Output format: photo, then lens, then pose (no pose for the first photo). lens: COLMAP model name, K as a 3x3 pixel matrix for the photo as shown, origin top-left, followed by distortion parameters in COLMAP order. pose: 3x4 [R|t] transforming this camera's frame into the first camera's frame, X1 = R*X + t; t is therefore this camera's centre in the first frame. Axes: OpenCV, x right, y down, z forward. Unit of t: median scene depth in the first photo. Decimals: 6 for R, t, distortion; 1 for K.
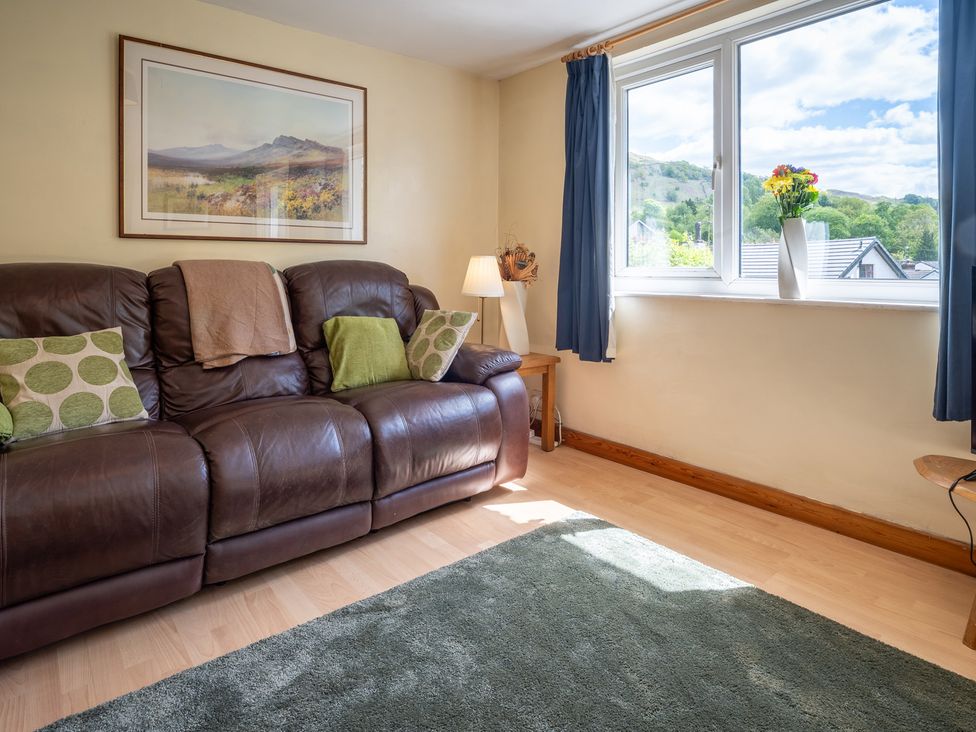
lens RADIAL K [[566.2, 0, 488.9], [0, 566.2, 274.0], [0, 0, 1]] dist [-0.005205, -0.002597]
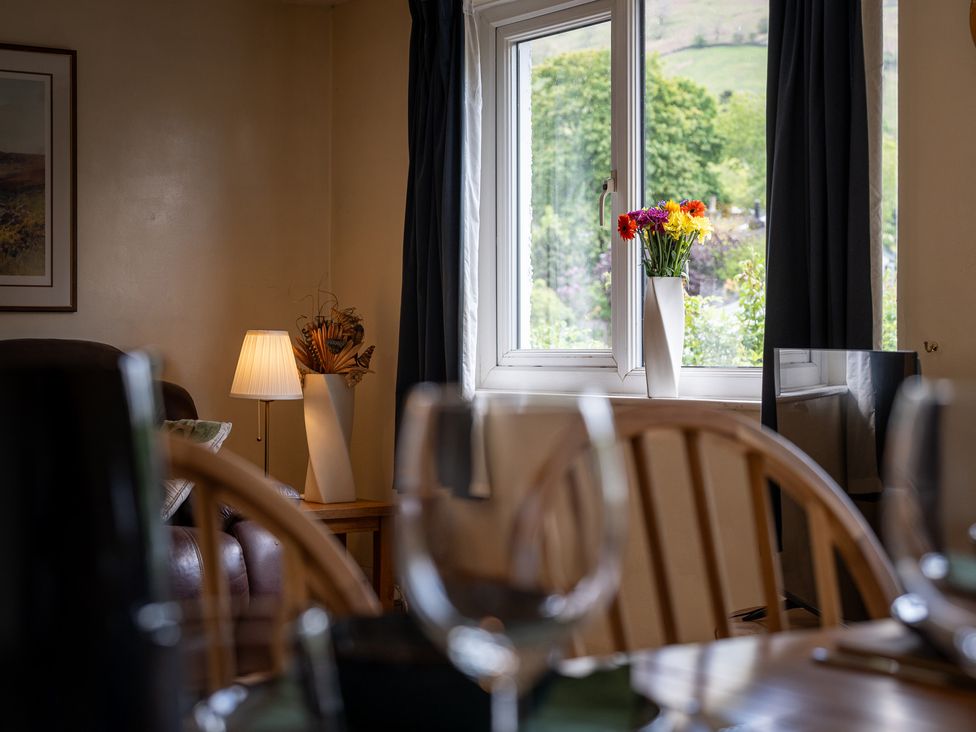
lens RADIAL K [[1760.5, 0, 488.0], [0, 1760.5, 366.0], [0, 0, 1]] dist [-0.031774, -0.182868]
pose [[0.995900, -0.002230, -0.090430, 0.453293], [0.002459, 0.999994, 0.002428, 0.001321], [0.090424, -0.002640, 0.995900, -0.951530]]
